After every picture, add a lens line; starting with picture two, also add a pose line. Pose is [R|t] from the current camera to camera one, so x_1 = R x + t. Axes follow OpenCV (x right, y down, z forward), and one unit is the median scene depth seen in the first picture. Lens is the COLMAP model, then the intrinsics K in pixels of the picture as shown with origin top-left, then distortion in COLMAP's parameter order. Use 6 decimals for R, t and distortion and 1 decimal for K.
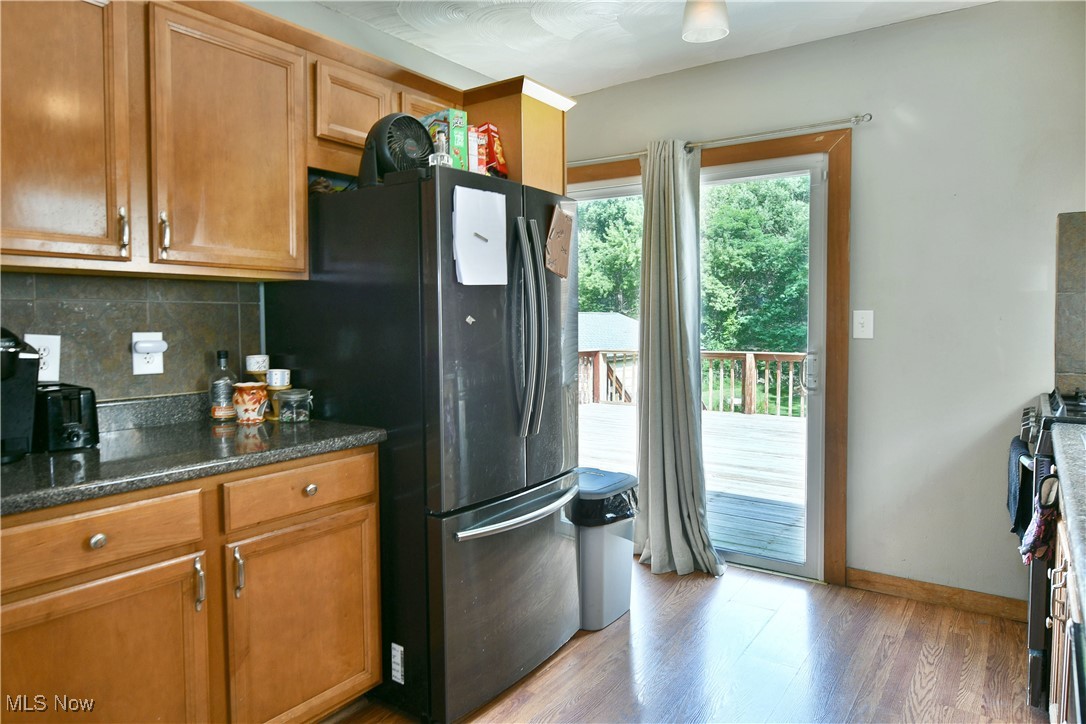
lens RADIAL K [[693.7, 0, 540.4], [0, 693.7, 354.7], [0, 0, 1]] dist [0.020613, -0.003390]
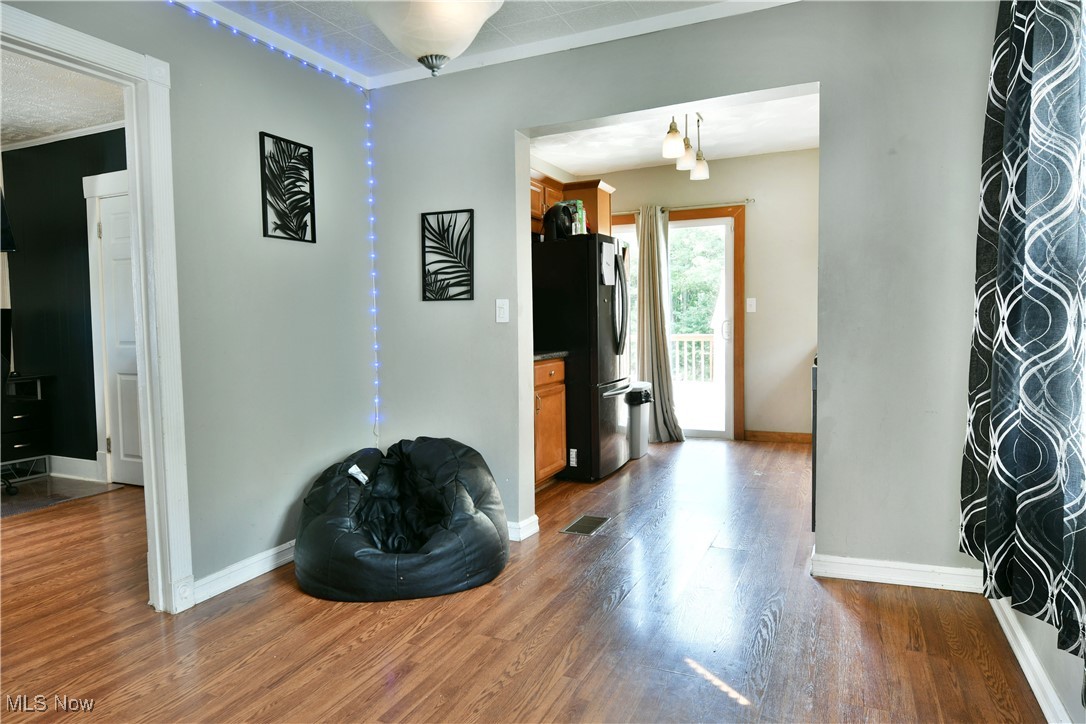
lens RADIAL K [[653.9, 0, 546.4], [0, 653.9, 356.5], [0, 0, 1]] dist [-0.011474, -0.005569]
pose [[0.978656, -0.021312, 0.204397, -0.514769], [0.018502, 0.999706, 0.015648, 0.066334], [-0.204670, -0.011533, 0.978763, -0.730440]]
